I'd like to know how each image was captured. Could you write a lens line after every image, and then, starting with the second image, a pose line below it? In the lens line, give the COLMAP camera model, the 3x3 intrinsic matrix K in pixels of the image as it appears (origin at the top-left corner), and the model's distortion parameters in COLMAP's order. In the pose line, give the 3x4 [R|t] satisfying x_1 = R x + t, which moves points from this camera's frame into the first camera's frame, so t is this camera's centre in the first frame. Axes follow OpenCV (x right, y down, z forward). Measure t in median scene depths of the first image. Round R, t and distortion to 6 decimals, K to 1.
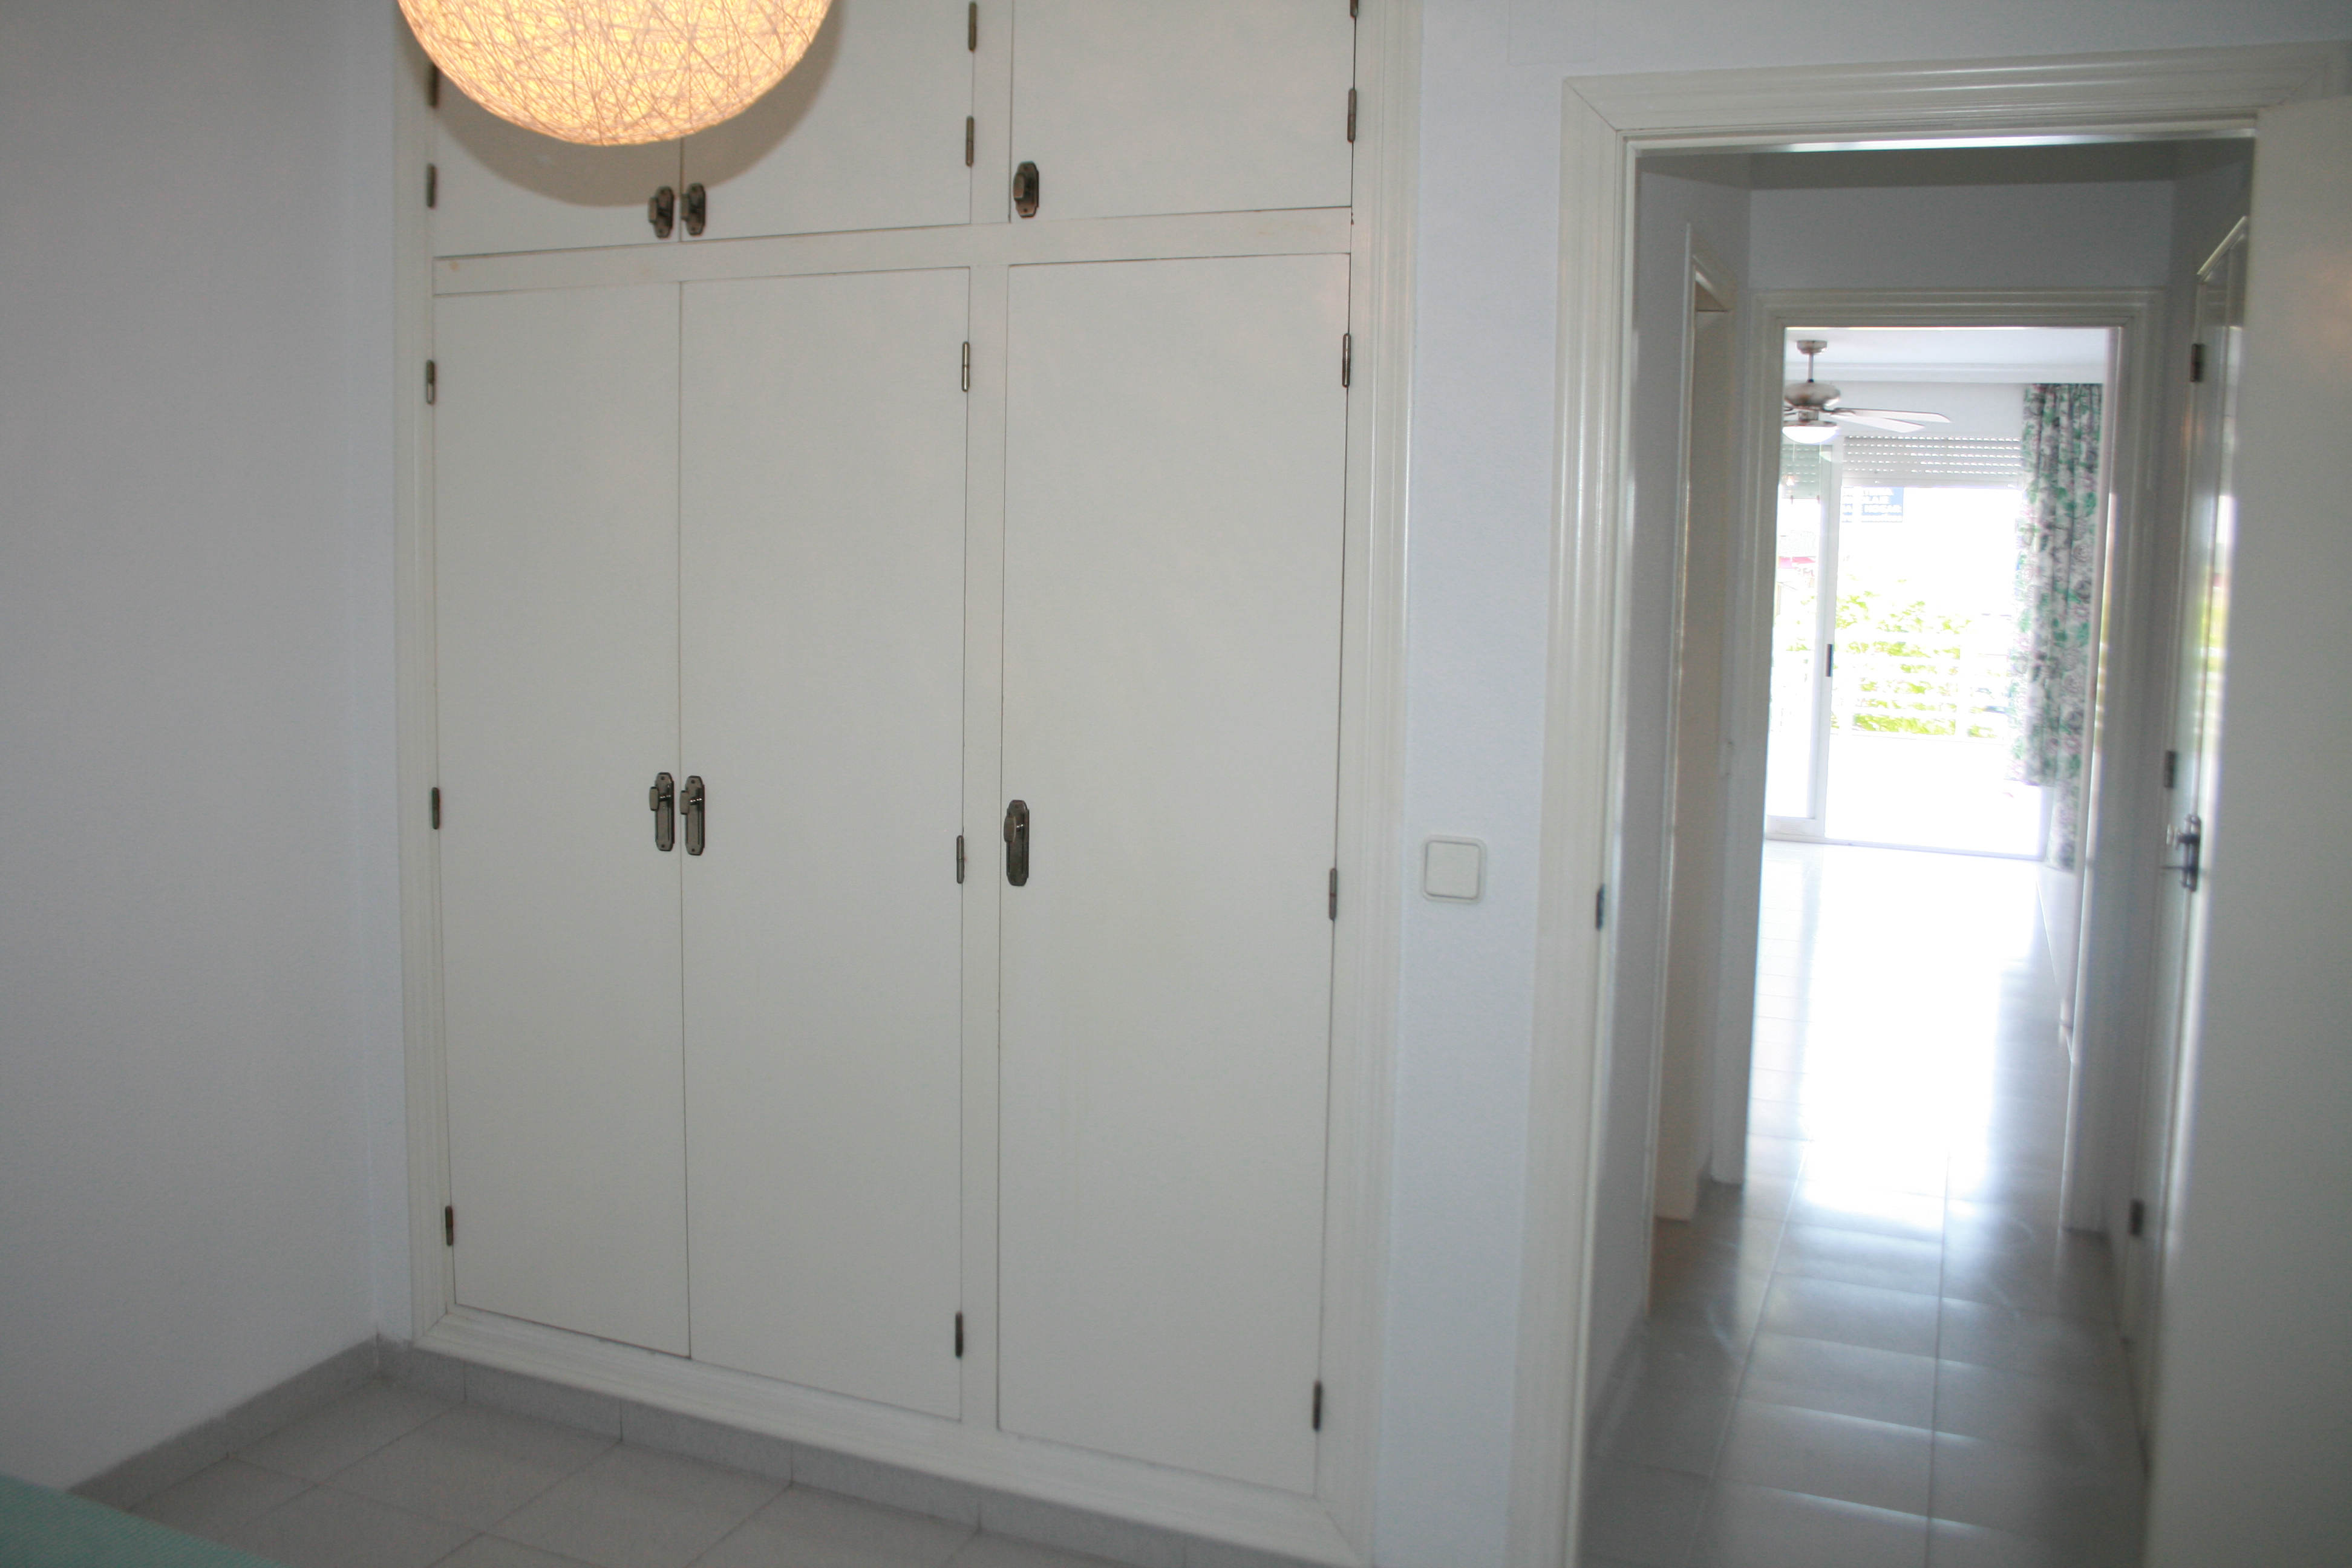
lens RADIAL K [[1886.7, 0, 1176.0], [0, 1886.7, 784.0], [0, 0, 1]] dist [-0.029945, 0.008664]
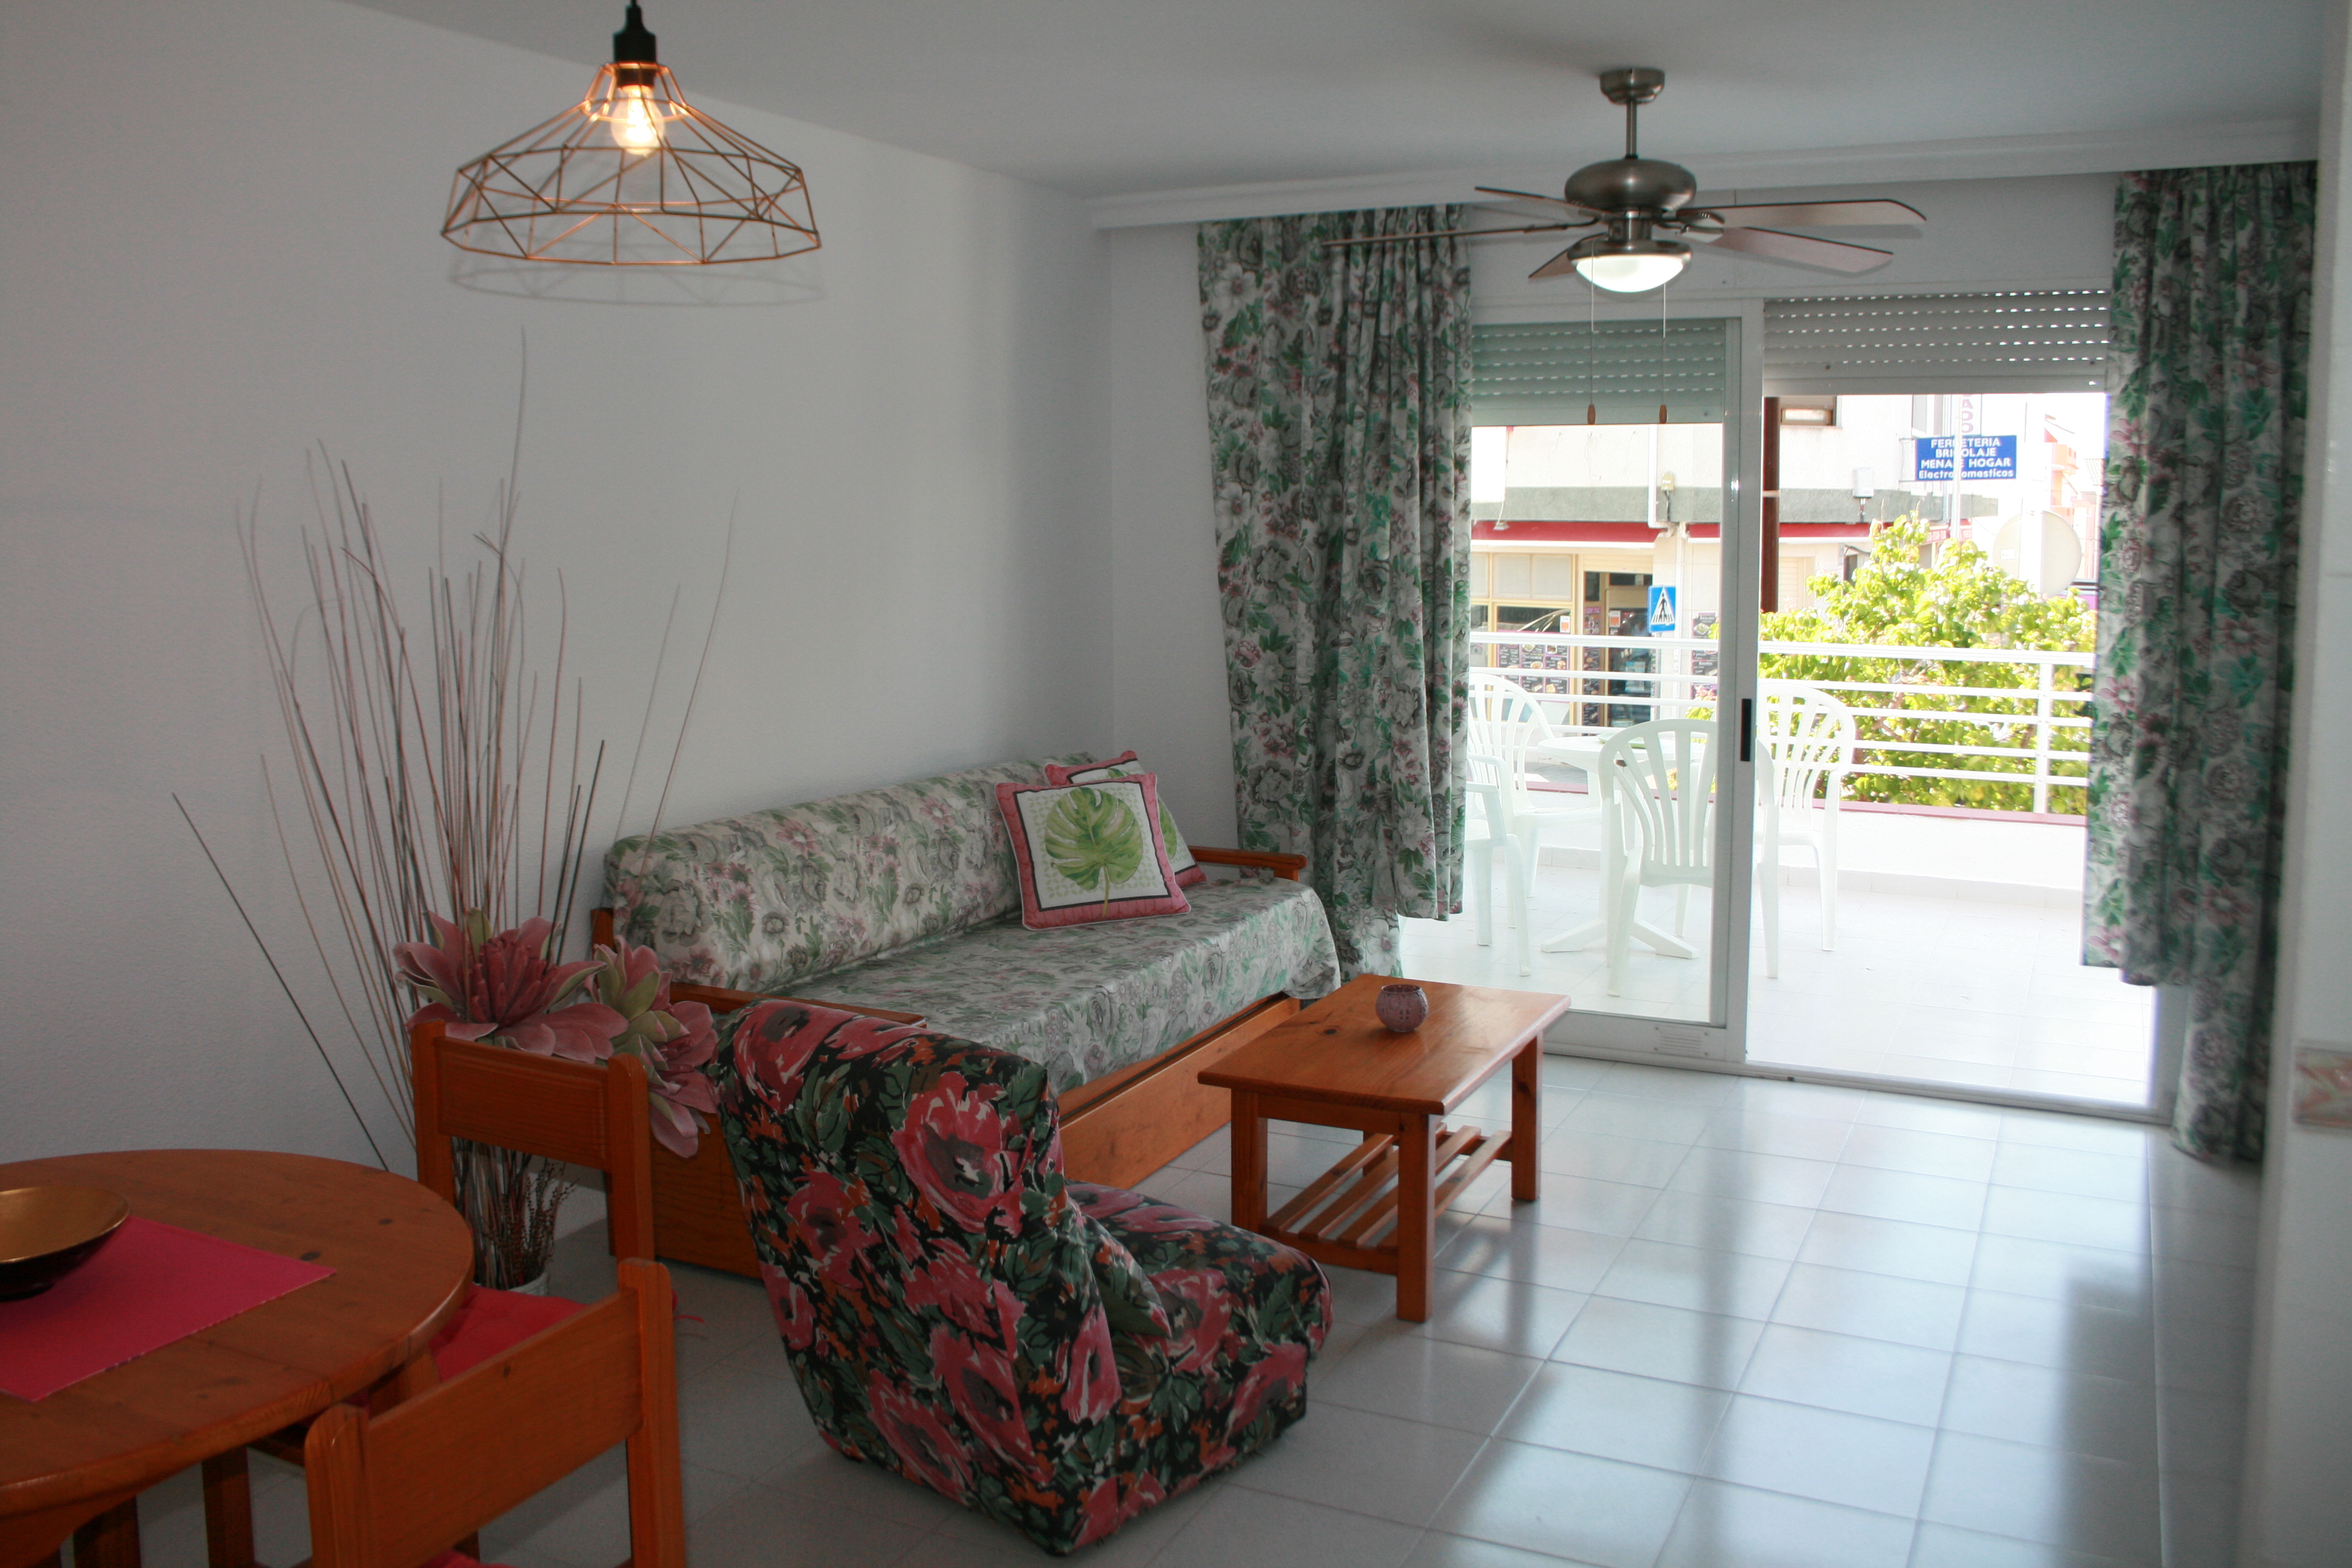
lens RADIAL K [[1886.7, 0, 1176.0], [0, 1886.7, 784.0], [0, 0, 1]] dist [-0.029945, 0.008664]
pose [[0.997759, -0.016414, -0.064863, 0.235388], [0.017117, 0.999800, 0.010296, -0.062146], [0.064681, -0.011383, 0.997841, 0.491040]]
